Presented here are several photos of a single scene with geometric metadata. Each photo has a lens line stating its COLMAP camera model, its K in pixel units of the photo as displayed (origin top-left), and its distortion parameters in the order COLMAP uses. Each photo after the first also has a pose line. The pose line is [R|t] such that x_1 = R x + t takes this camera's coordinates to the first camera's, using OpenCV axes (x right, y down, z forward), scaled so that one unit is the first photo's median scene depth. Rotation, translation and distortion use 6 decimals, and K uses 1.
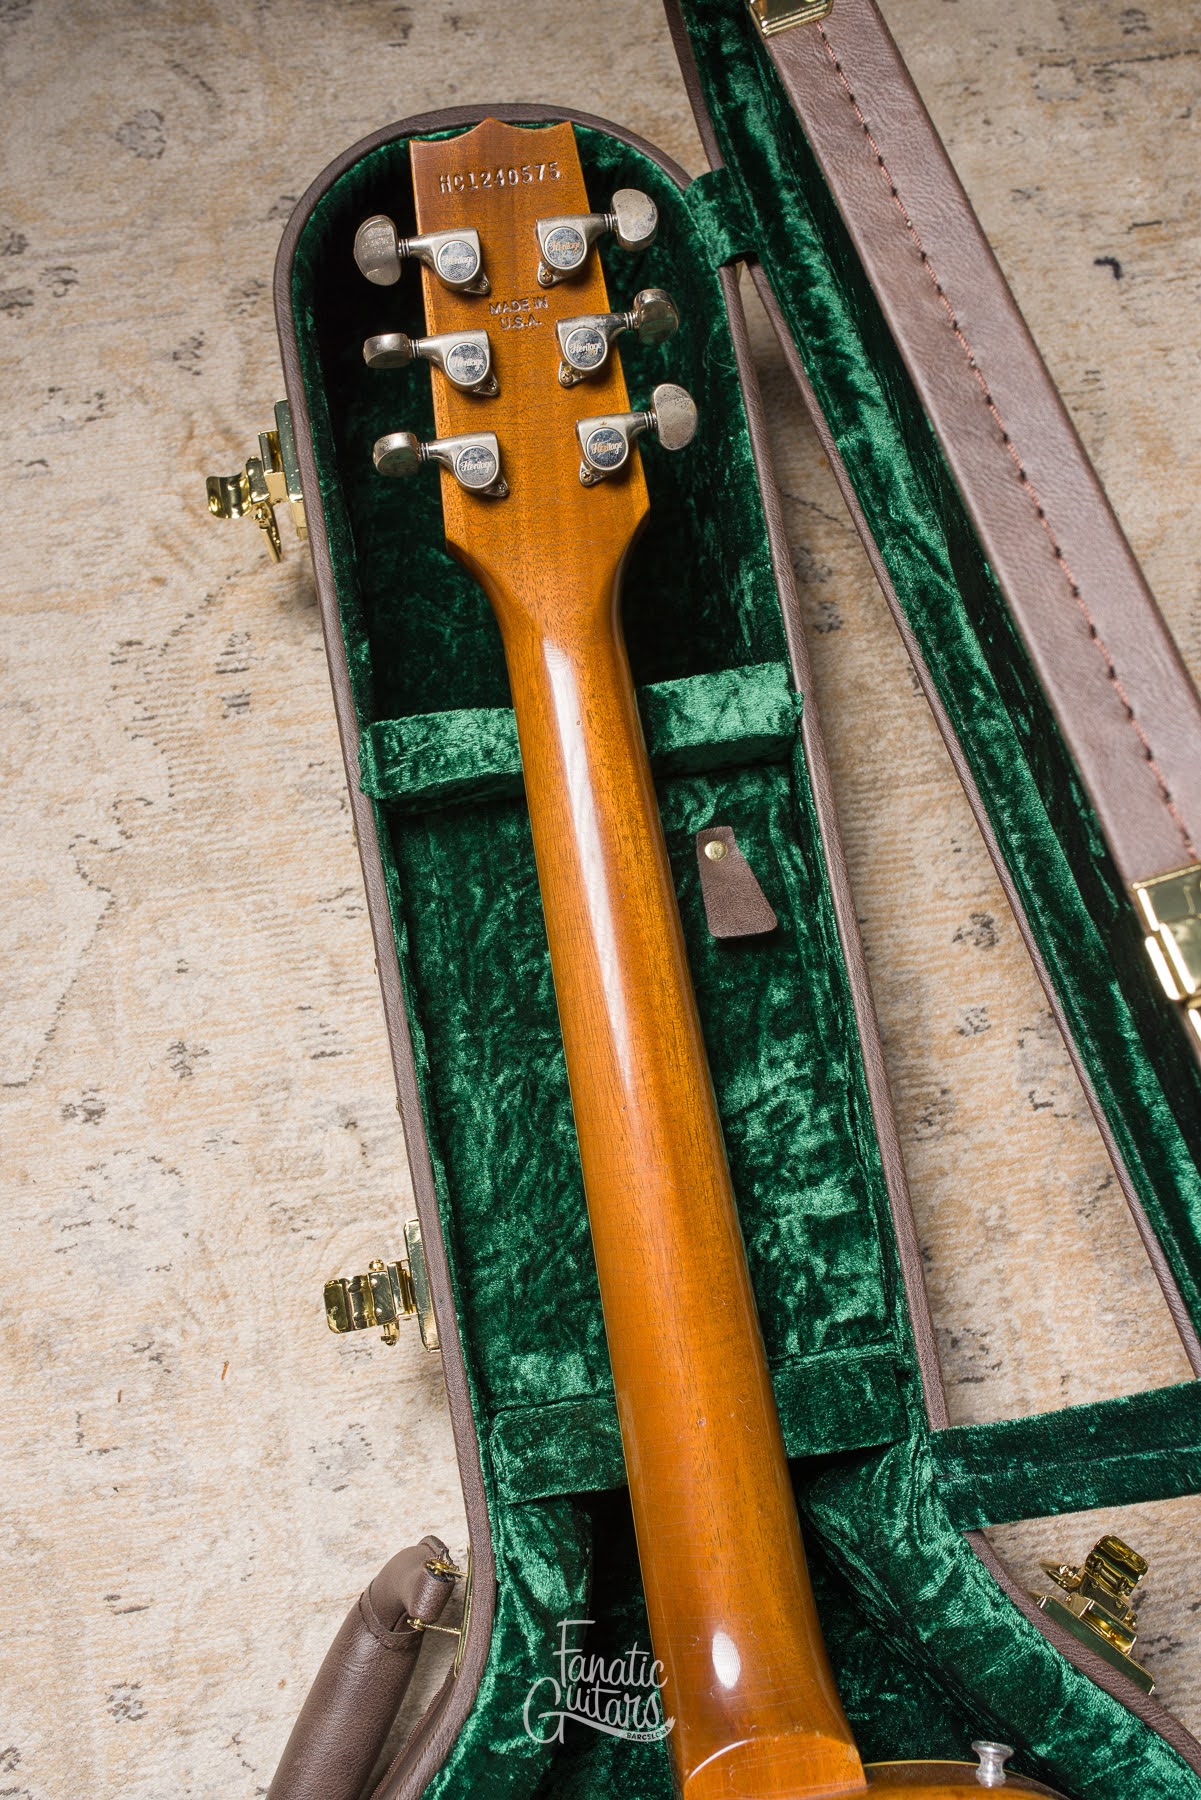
lens RADIAL K [[1757.8, 0, 617.5], [0, 1757.8, 901.0], [0, 0, 1]] dist [-0.035266, 0.000000]
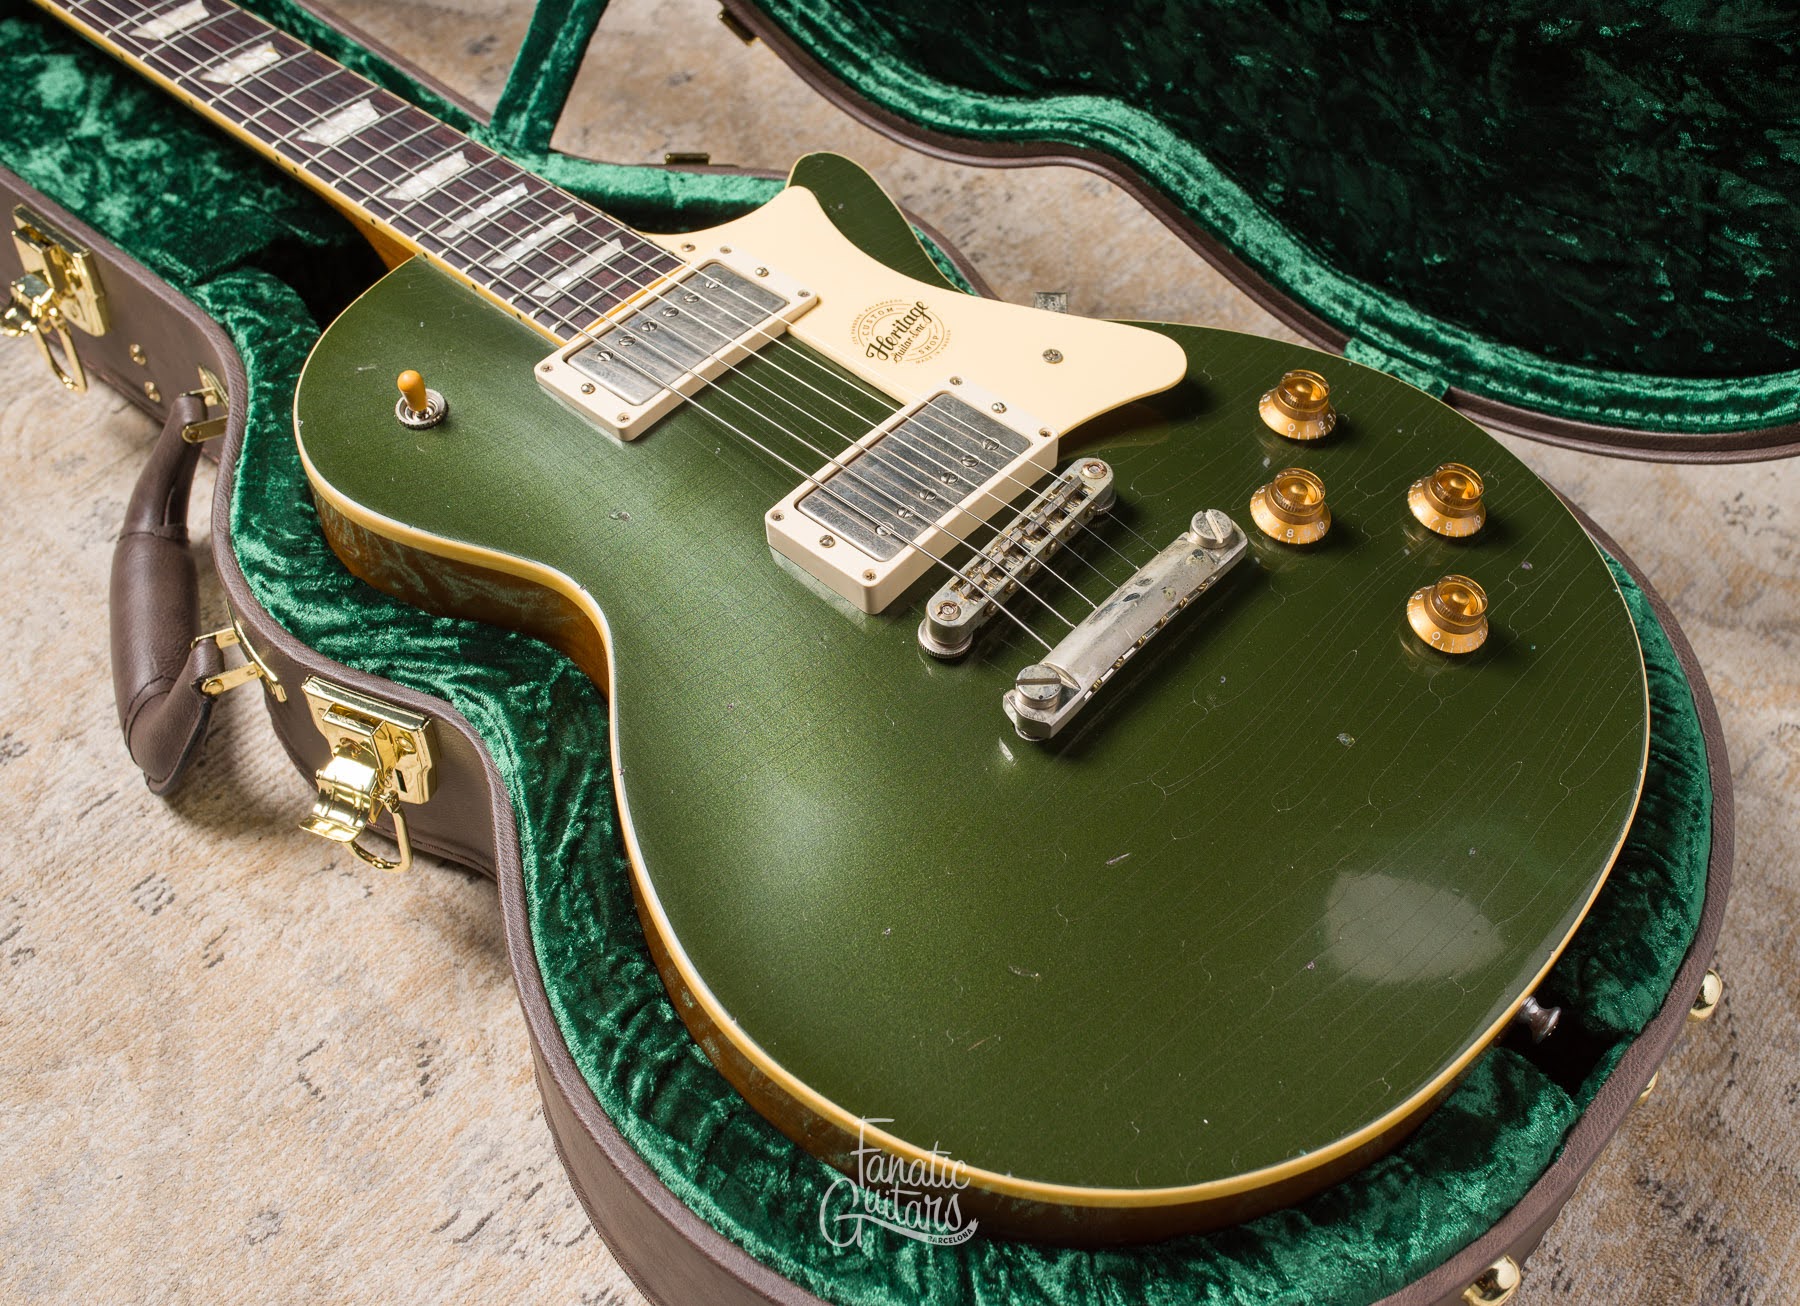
lens RADIAL K [[1864.7, 0, 987.1], [0, 1864.7, 665.5], [0, 0, 1]] dist [-0.045432, 0.000000]
pose [[0.758209, -0.498940, 0.419734, -0.254038], [0.621175, 0.748398, -0.232469, 0.948807], [-0.198140, 0.436989, 0.877372, -0.065124]]
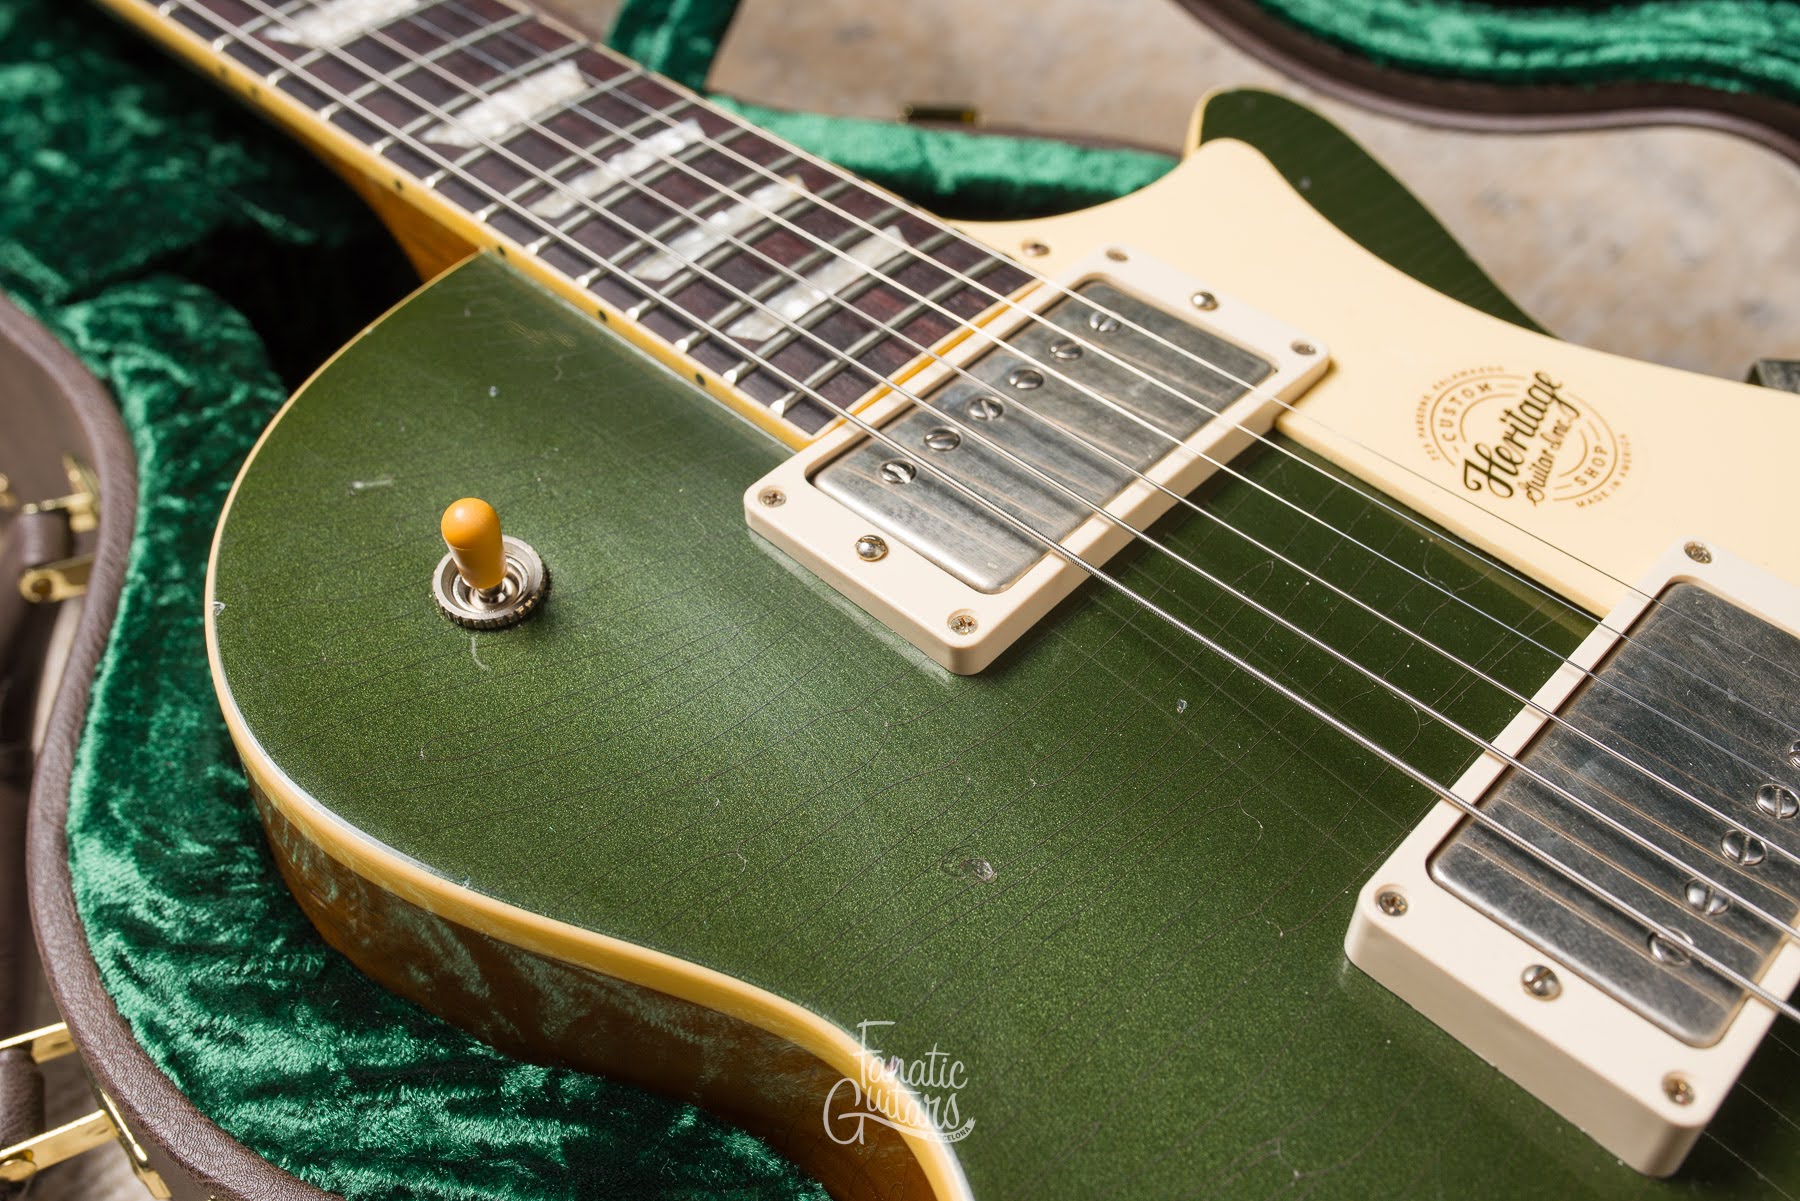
lens RADIAL K [[1757.8, 0, 908.4], [0, 1757.8, 646.1], [0, 0, 1]] dist [-0.035266, 0.000000]
pose [[0.783634, -0.461530, 0.415823, -0.117636], [0.592676, 0.756015, -0.277805, 0.649904], [-0.186153, 0.464146, 0.865977, 0.379028]]
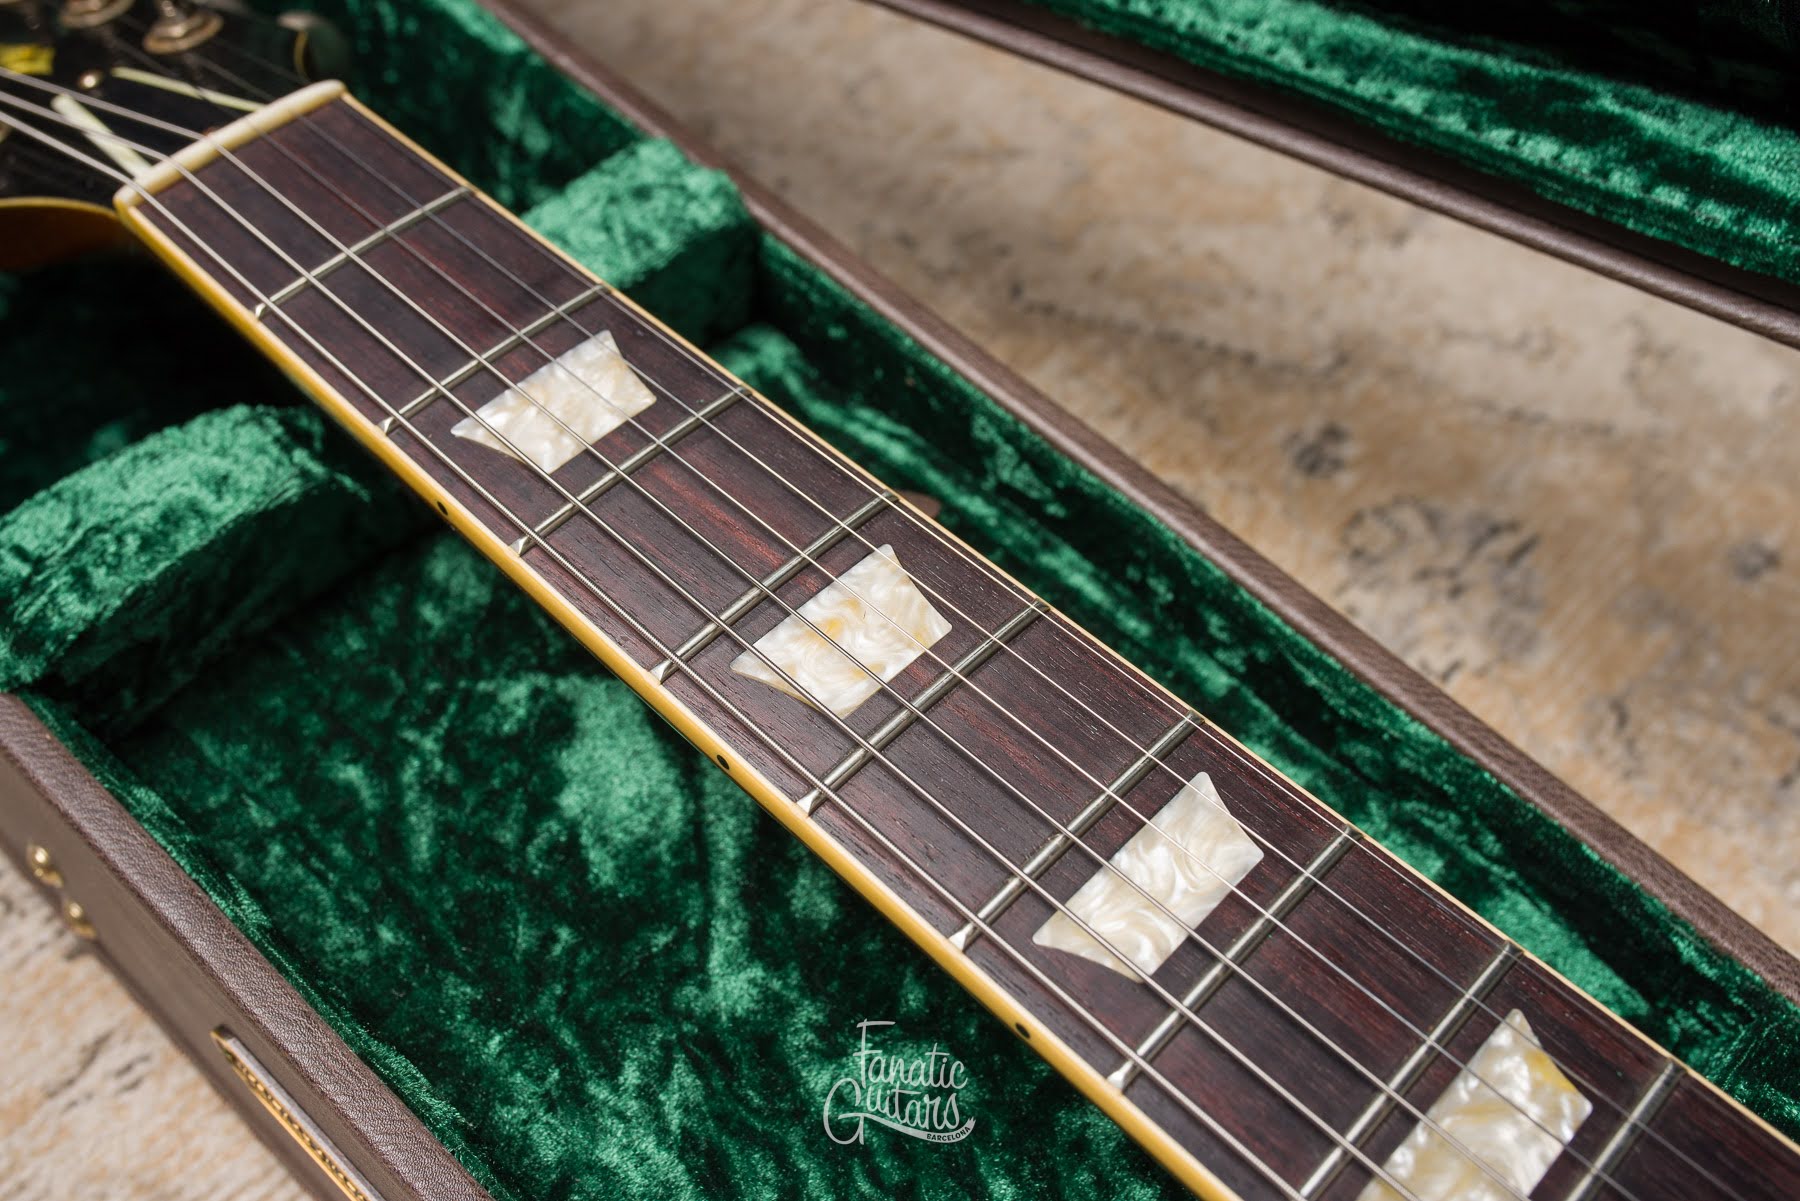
lens RADIAL K [[1757.8, 0, 899.2], [0, 1757.8, 644.3], [0, 0, 1]] dist [-0.035266, 0.000000]
pose [[0.800180, -0.475733, 0.365225, -0.107264], [0.565167, 0.801920, -0.193675, 0.122960], [-0.200744, 0.361388, 0.910550, 0.518691]]
